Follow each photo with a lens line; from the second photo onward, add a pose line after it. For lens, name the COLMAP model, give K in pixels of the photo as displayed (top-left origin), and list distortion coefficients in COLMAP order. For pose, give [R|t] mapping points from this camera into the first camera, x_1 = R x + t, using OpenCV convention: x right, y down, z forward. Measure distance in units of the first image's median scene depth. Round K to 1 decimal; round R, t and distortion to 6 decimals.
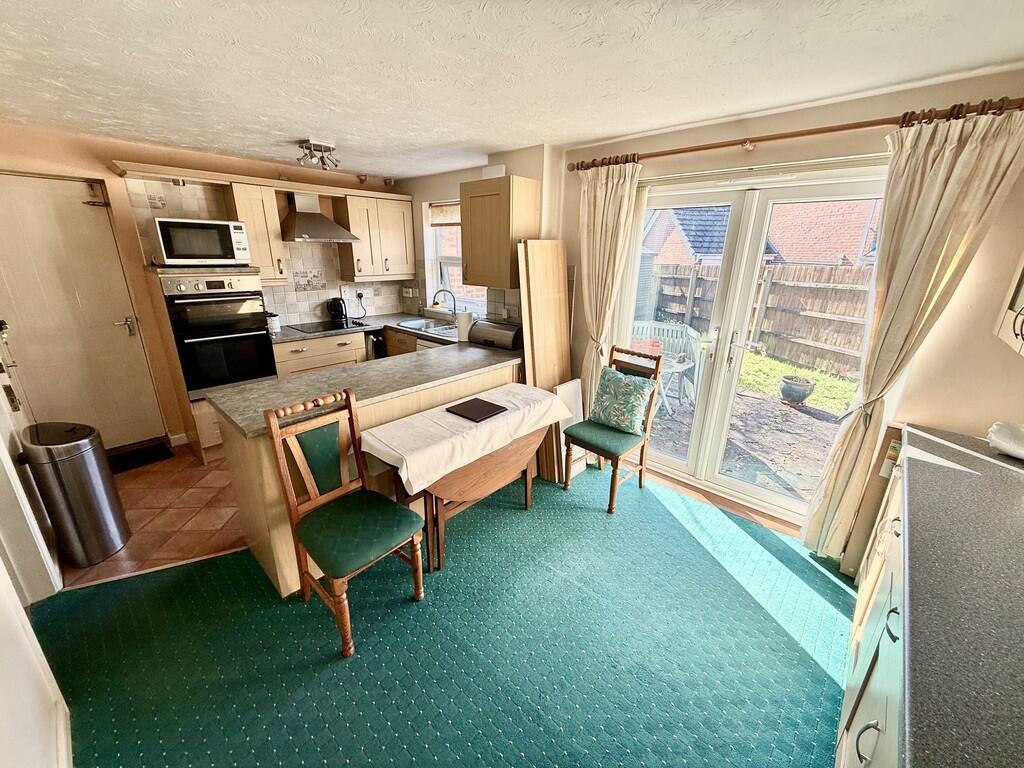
lens RADIAL K [[406.4, 0, 519.1], [0, 406.4, 386.4], [0, 0, 1]] dist [0.001218, 0.000309]
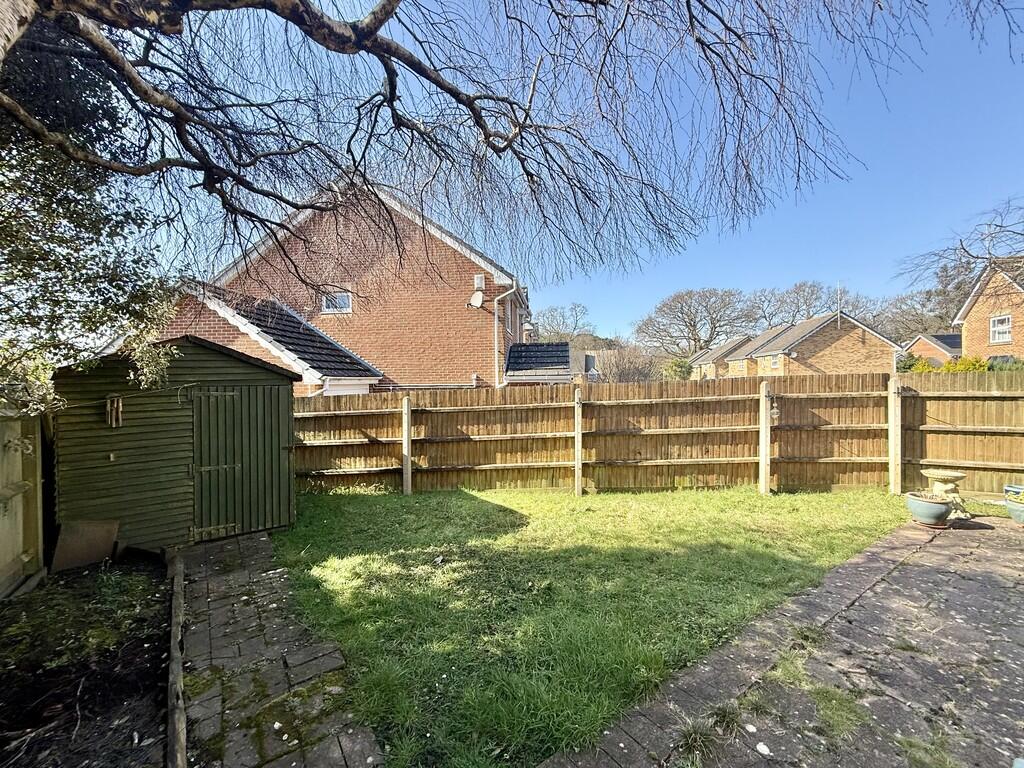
lens RADIAL K [[406.4, 0, 512.1], [0, 406.4, 387.0], [0, 0, 1]] dist [0.001218, 0.000309]
pose [[0.186195, -0.023094, 0.982241, -0.208388], [0.316489, 0.947846, -0.037709, -0.301823], [-0.930143, 0.317890, 0.183793, 0.975228]]
